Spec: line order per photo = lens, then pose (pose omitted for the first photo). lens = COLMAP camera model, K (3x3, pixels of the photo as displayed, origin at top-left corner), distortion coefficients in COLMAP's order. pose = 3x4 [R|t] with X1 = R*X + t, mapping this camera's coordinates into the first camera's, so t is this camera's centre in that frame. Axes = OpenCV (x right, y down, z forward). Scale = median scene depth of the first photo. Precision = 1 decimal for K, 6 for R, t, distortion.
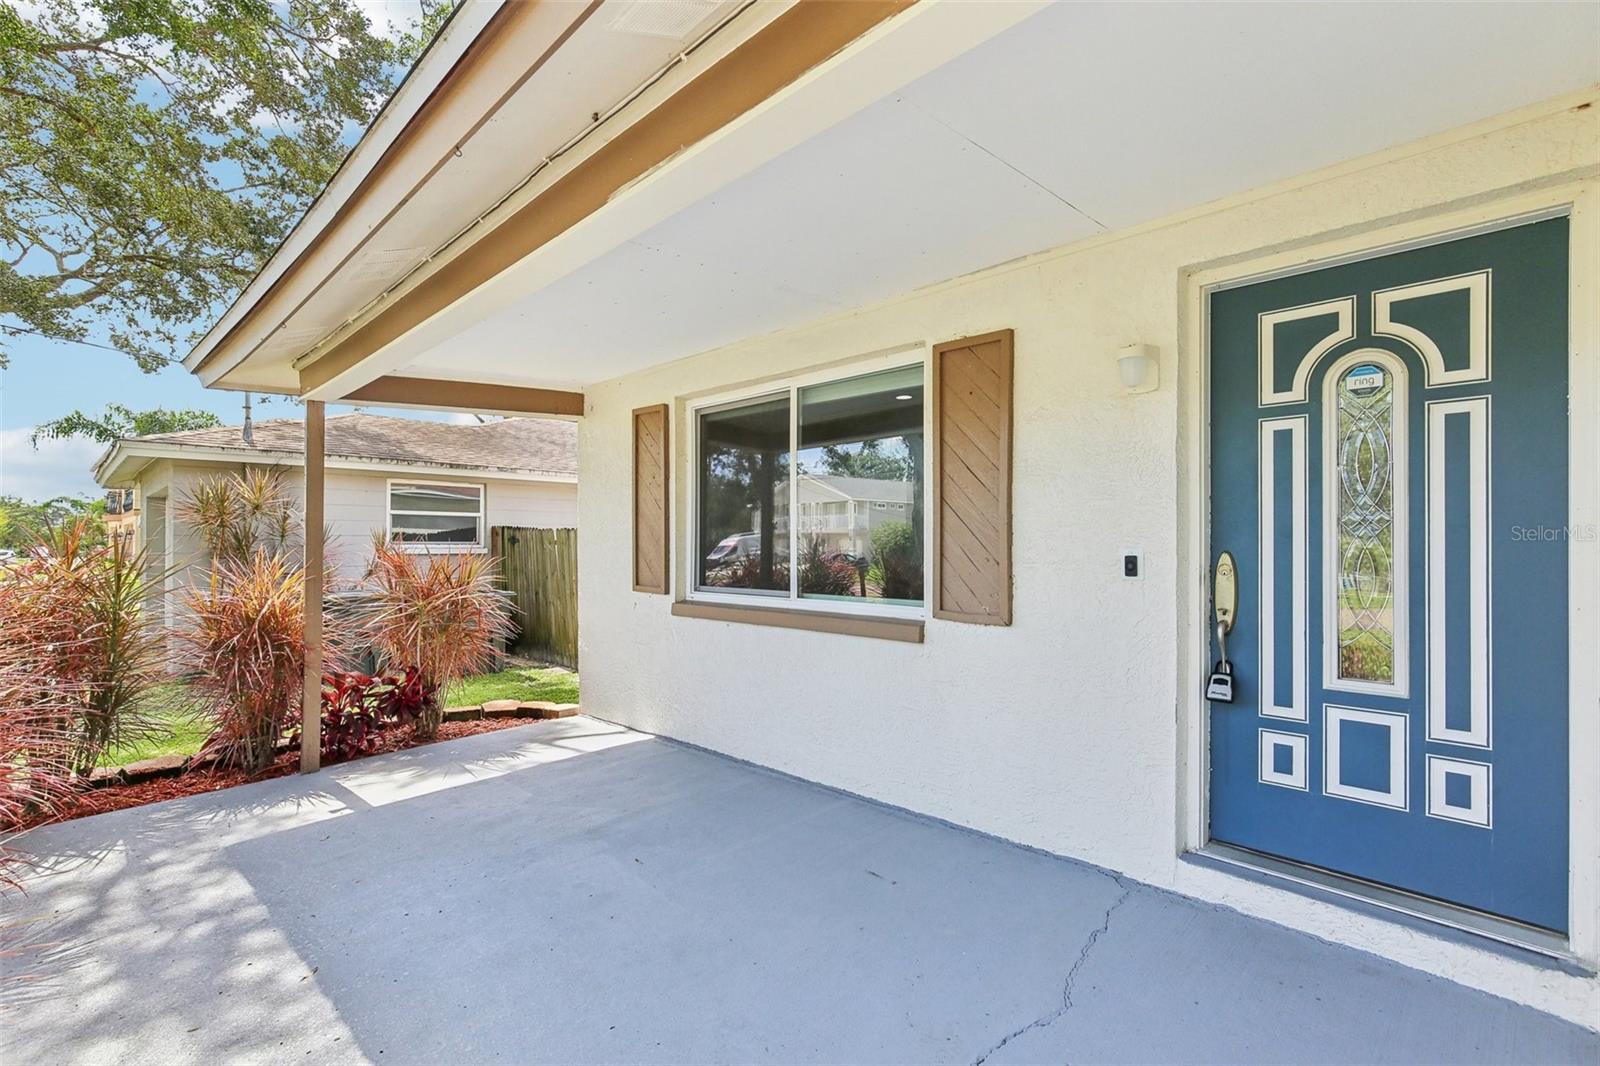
lens RADIAL K [[736.1, 0, 793.0], [0, 736.1, 536.0], [0, 0, 1]] dist [-0.001924, -0.000136]
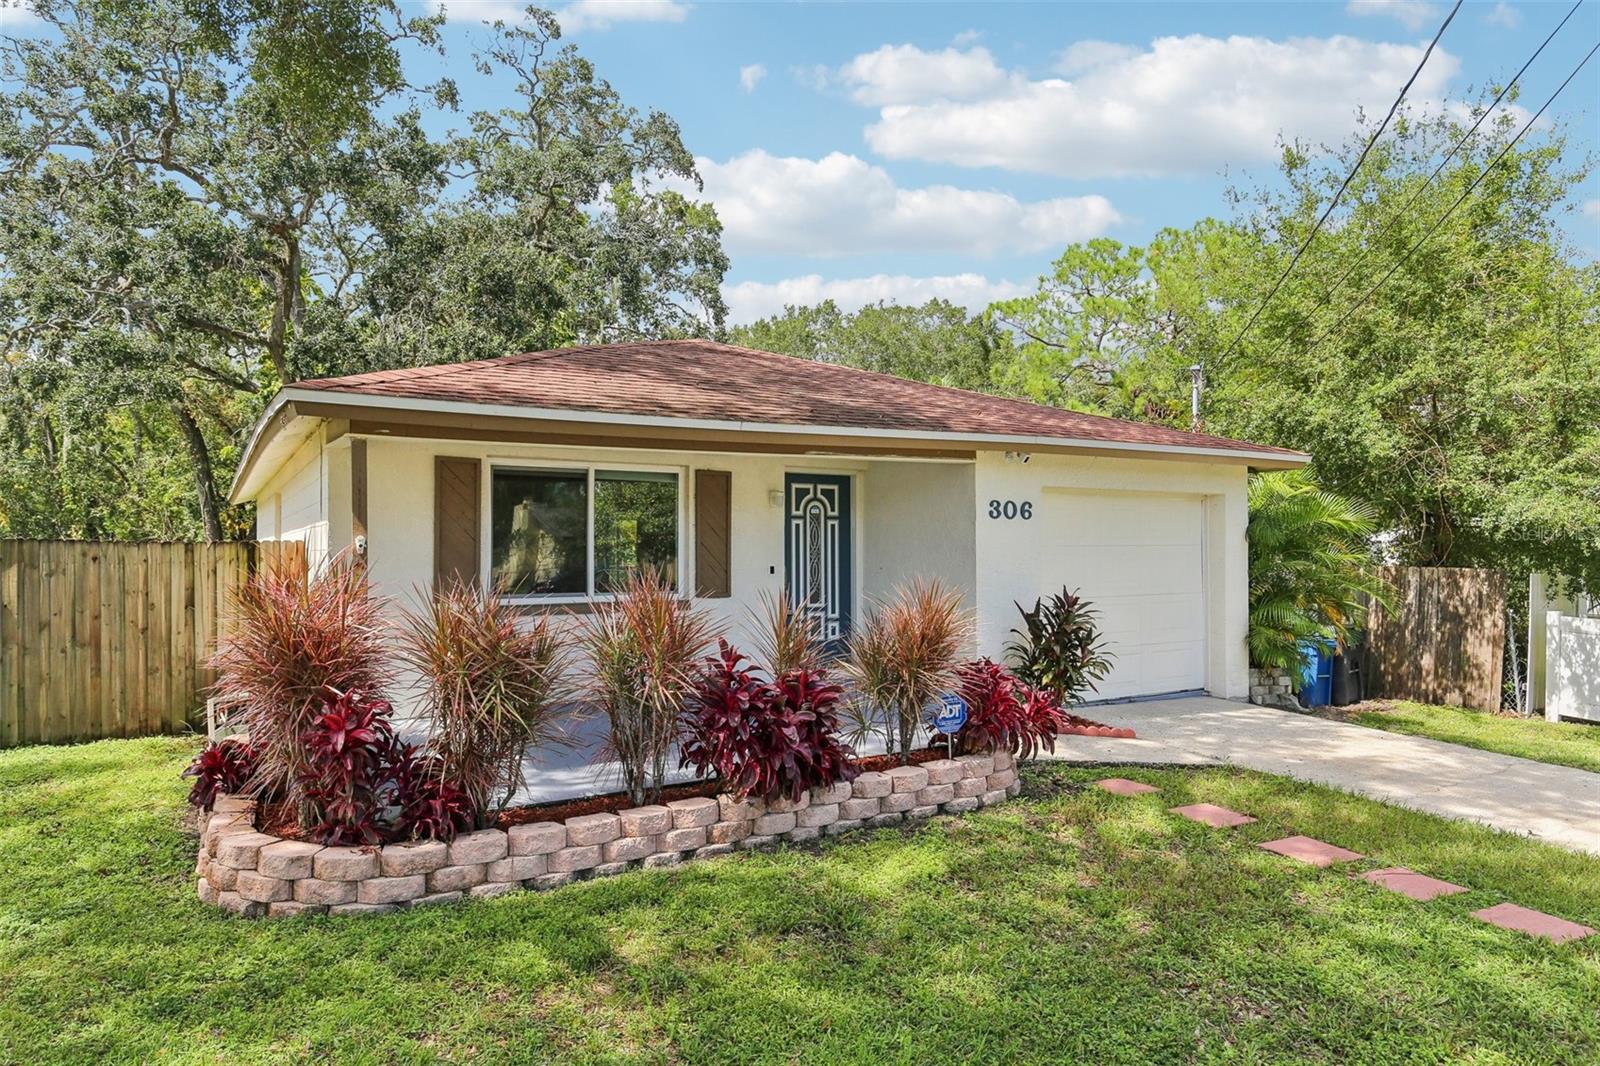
lens RADIAL K [[912.9, 0, 800.0], [0, 912.9, 533.0], [0, 0, 1]] dist [-0.000024, -0.000079]
pose [[0.228945, 0.022100, 0.973188, -2.889158], [-0.003734, 0.999755, -0.021825, -0.023550], [-0.973432, 0.001363, 0.228972, 0.129438]]
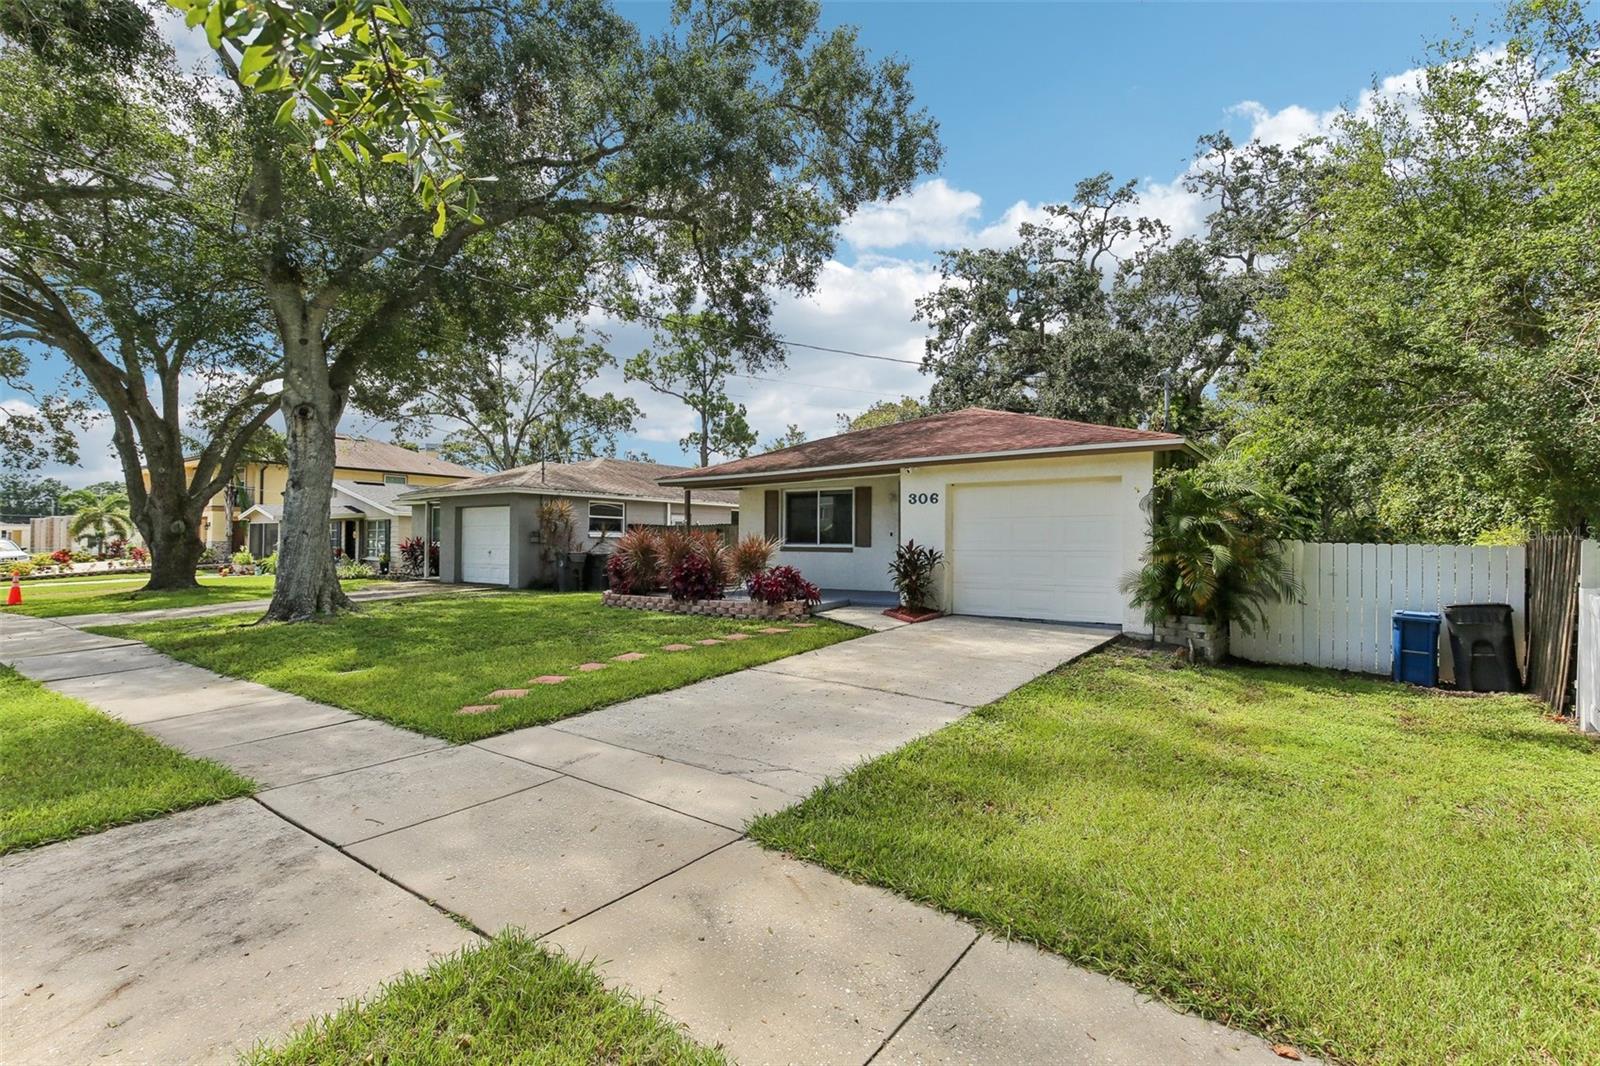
lens RADIAL K [[734.2, 0, 800.3], [0, 734.2, 526.1], [0, 0, 1]] dist [0.003177, 0.001857]
pose [[0.989262, 0.016238, 0.145245, -1.012490], [-0.014102, 0.999777, -0.015728, 0.078998], [-0.145468, 0.013511, 0.989271, -4.345691]]
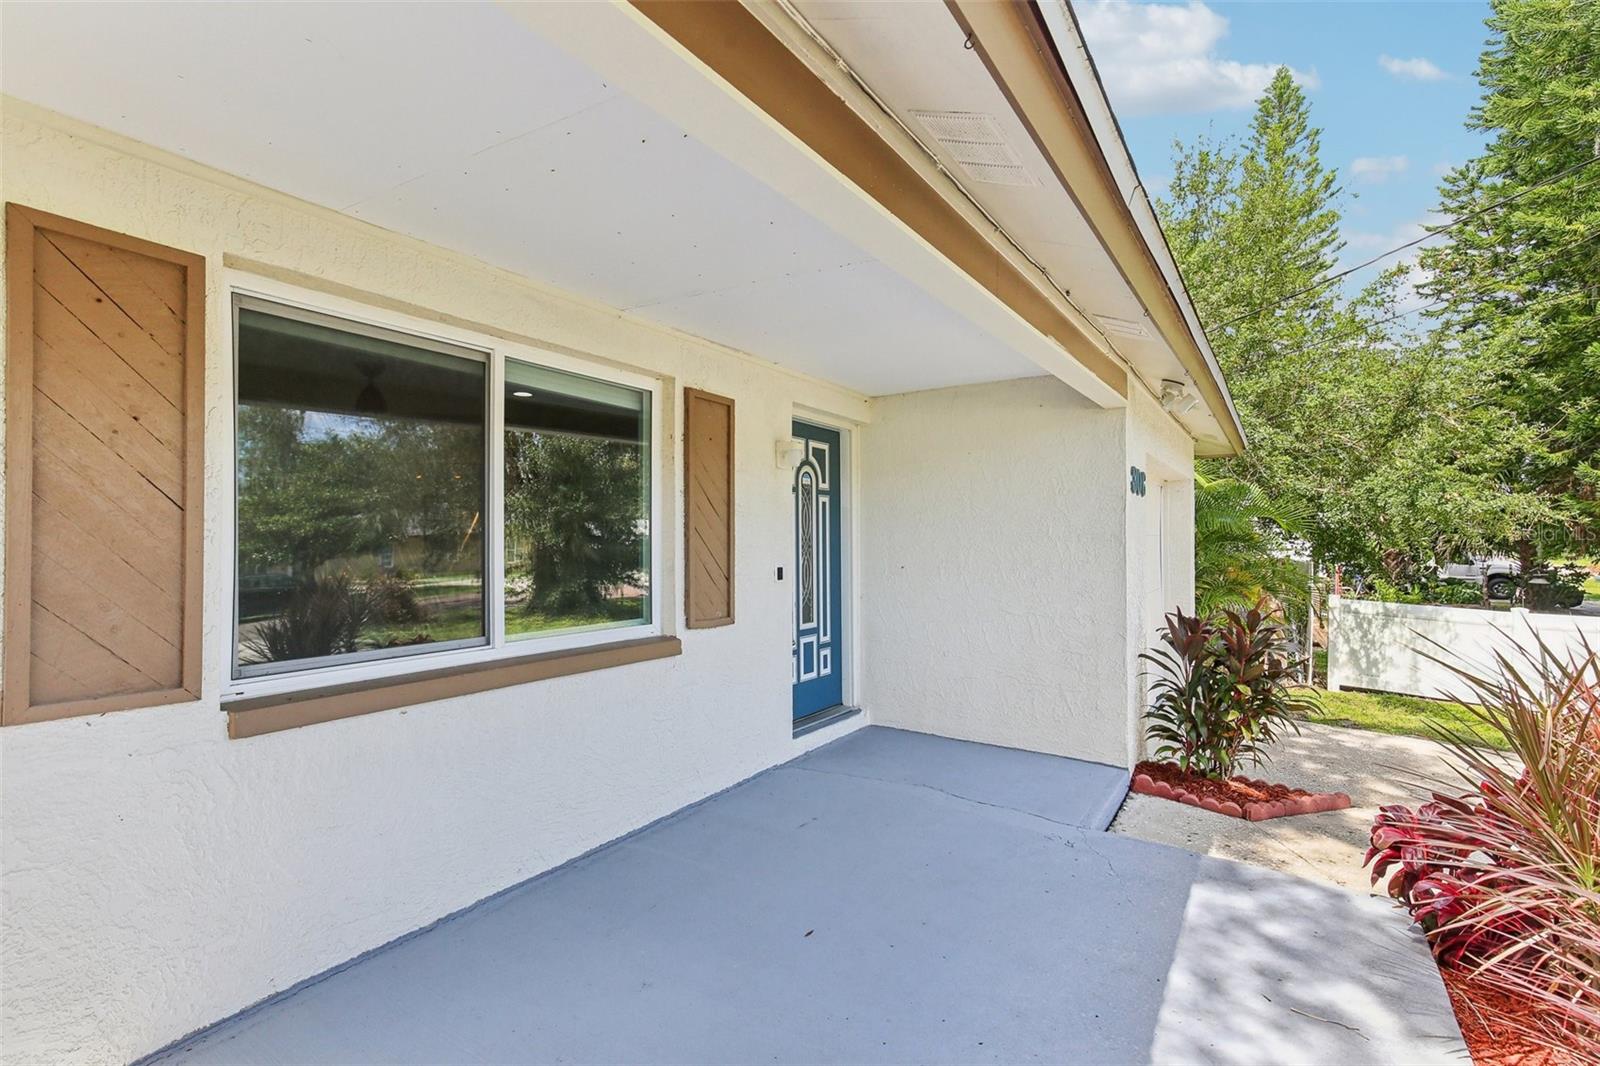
lens RADIAL K [[744.3, 0, 806.3], [0, 744.3, 548.2], [0, 0, 1]] dist [0.003173, 0.001401]
pose [[-0.213368, -0.002979, 0.976967, -1.201007], [-0.002541, 0.999994, 0.002494, -0.020420], [-0.976969, -0.001951, -0.213374, 1.332445]]
